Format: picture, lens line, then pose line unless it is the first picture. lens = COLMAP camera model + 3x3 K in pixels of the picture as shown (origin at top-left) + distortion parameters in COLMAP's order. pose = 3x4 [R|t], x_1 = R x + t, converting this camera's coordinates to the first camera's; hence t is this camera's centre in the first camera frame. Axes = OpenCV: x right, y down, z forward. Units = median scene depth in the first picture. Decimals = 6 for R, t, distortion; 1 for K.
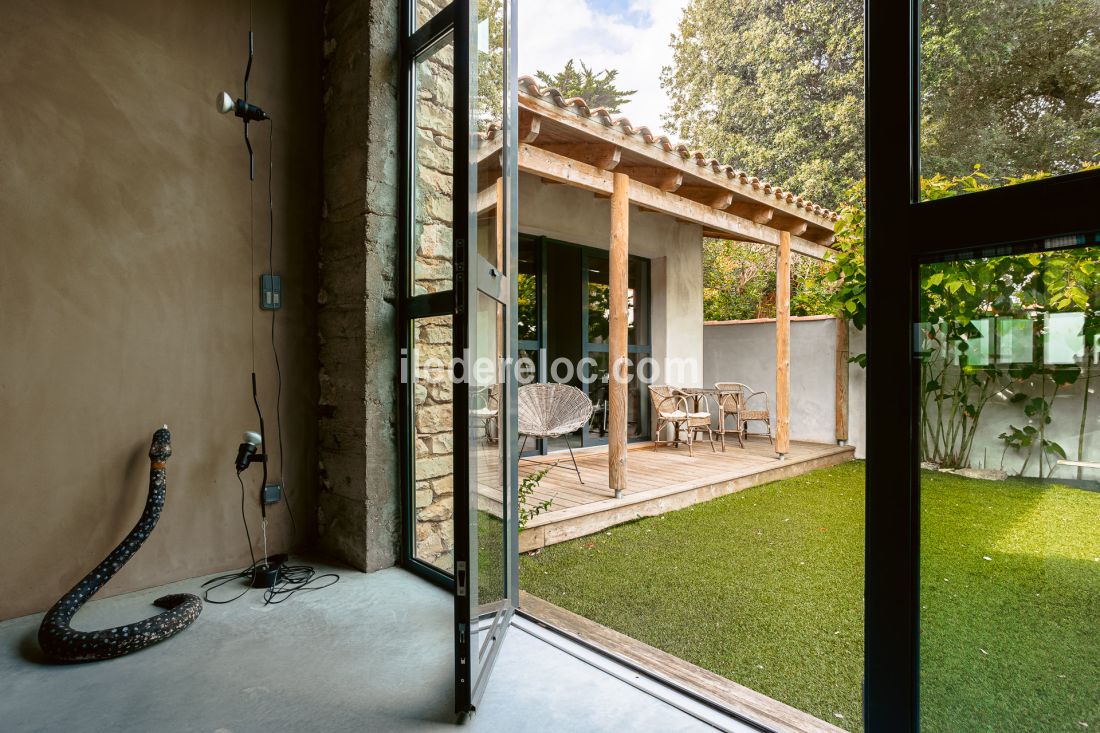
lens RADIAL K [[572.9, 0, 553.2], [0, 572.9, 355.5], [0, 0, 1]] dist [-0.049541, 0.030896]
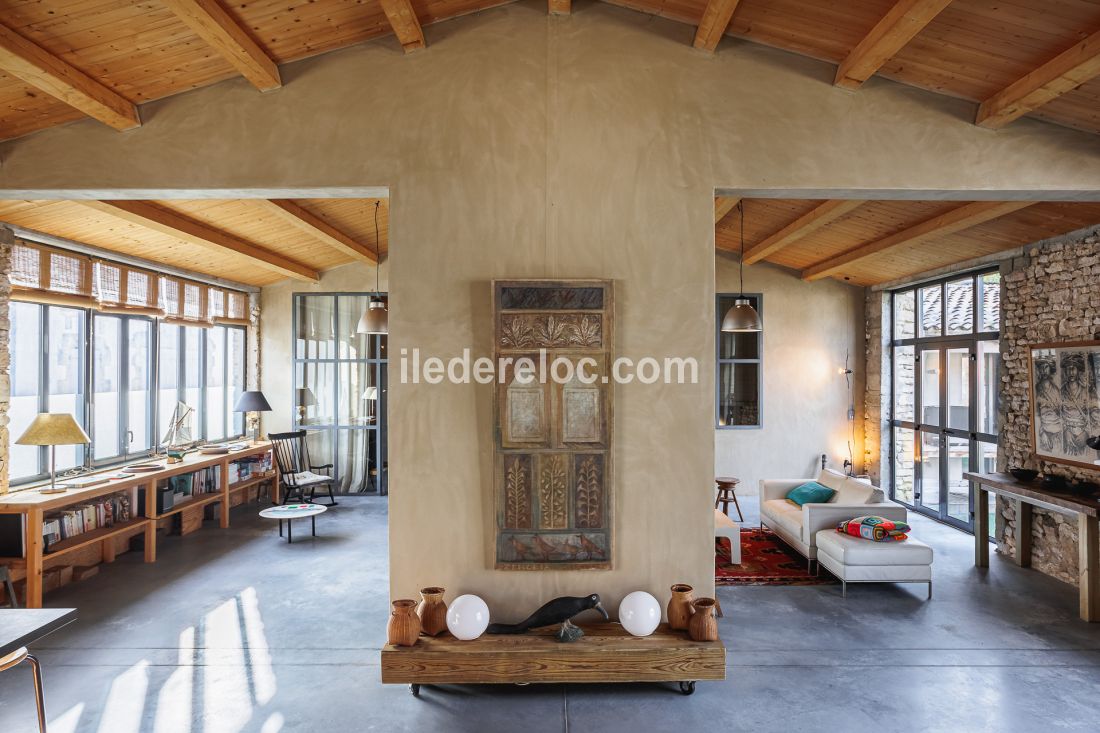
lens RADIAL K [[718.3, 0, 545.1], [0, 718.3, 359.3], [0, 0, 1]] dist [-0.061587, 0.072659]
pose [[0.741018, 0.000826, -0.671485, 0.603887], [0.004479, 0.999971, 0.006172, -0.291000], [0.671470, -0.007582, 0.740993, -2.038261]]
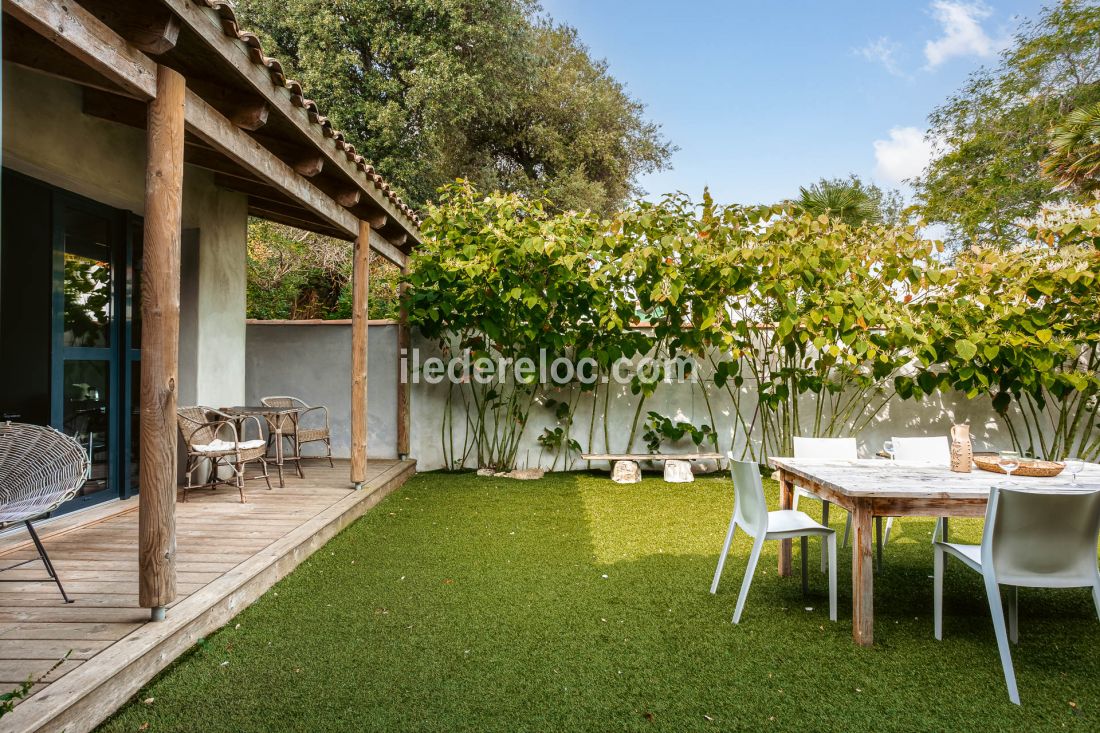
lens RADIAL K [[572.9, 0, 553.2], [0, 572.9, 355.5], [0, 0, 1]] dist [-0.049541, 0.030896]
pose [[0.679224, 0.013086, 0.733814, -0.025304], [-0.013880, 0.999891, -0.004984, -0.016312], [-0.733799, -0.006800, 0.679332, 0.209270]]
